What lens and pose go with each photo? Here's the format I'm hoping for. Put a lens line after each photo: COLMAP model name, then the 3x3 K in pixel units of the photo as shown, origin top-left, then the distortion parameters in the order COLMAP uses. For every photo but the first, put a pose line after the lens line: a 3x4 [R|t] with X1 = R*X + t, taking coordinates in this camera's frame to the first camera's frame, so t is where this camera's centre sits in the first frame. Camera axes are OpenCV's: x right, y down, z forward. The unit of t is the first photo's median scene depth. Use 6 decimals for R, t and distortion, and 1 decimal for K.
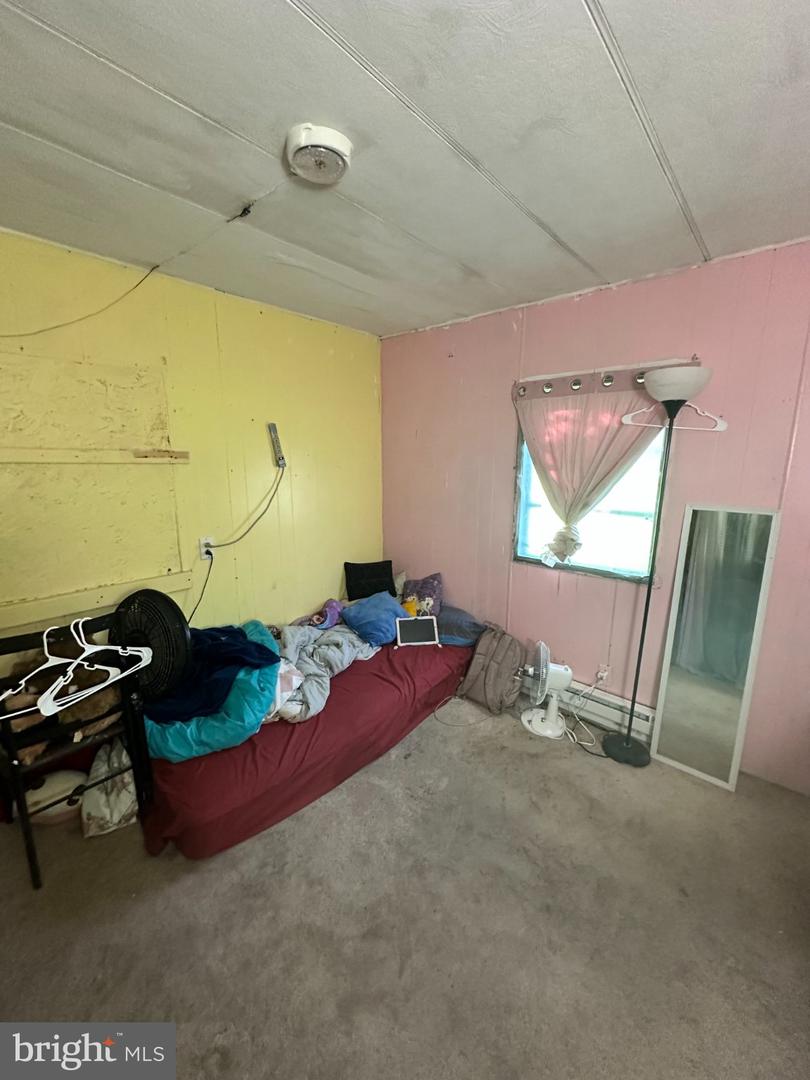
lens RADIAL K [[431.5, 0, 403.3], [0, 431.5, 538.3], [0, 0, 1]] dist [-0.004035, 0.000134]
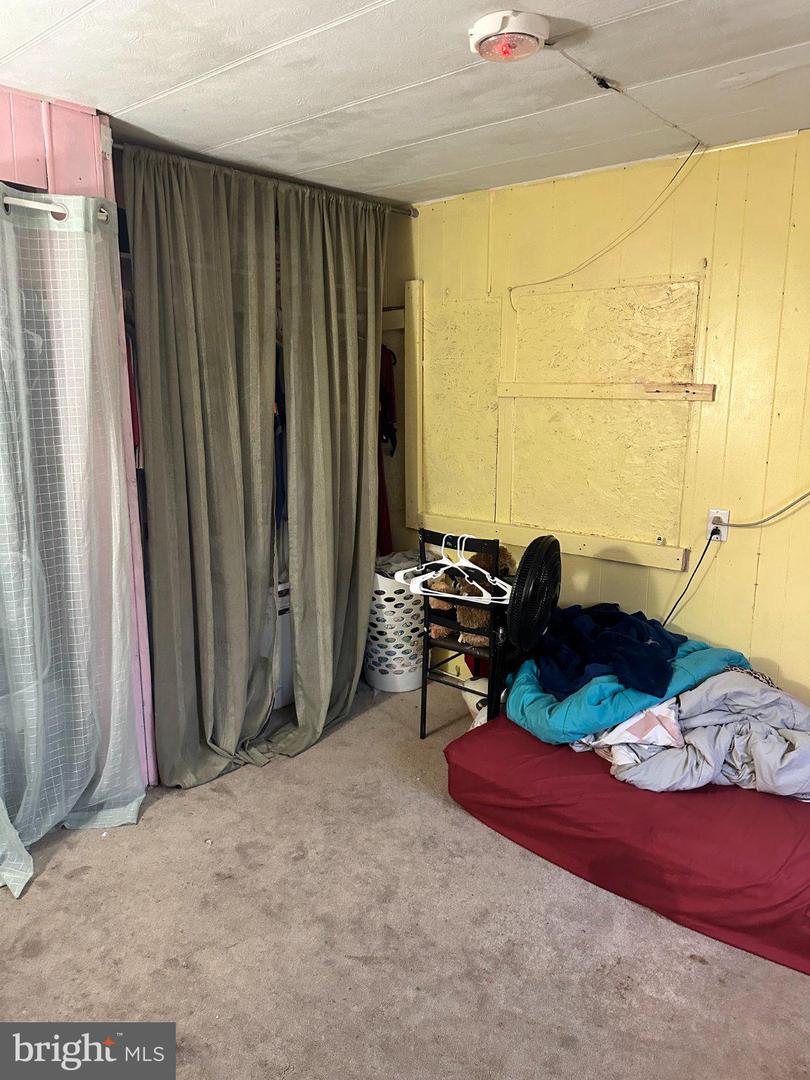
lens RADIAL K [[758.3, 0, 405.0], [0, 758.3, 540.0], [0, 0, 1]] dist [-0.001797, -0.002848]
pose [[0.019438, 0.194453, -0.980719, 0.921262], [-0.195398, 0.962728, 0.187013, -0.105498], [0.980531, 0.187995, 0.056710, 0.565573]]
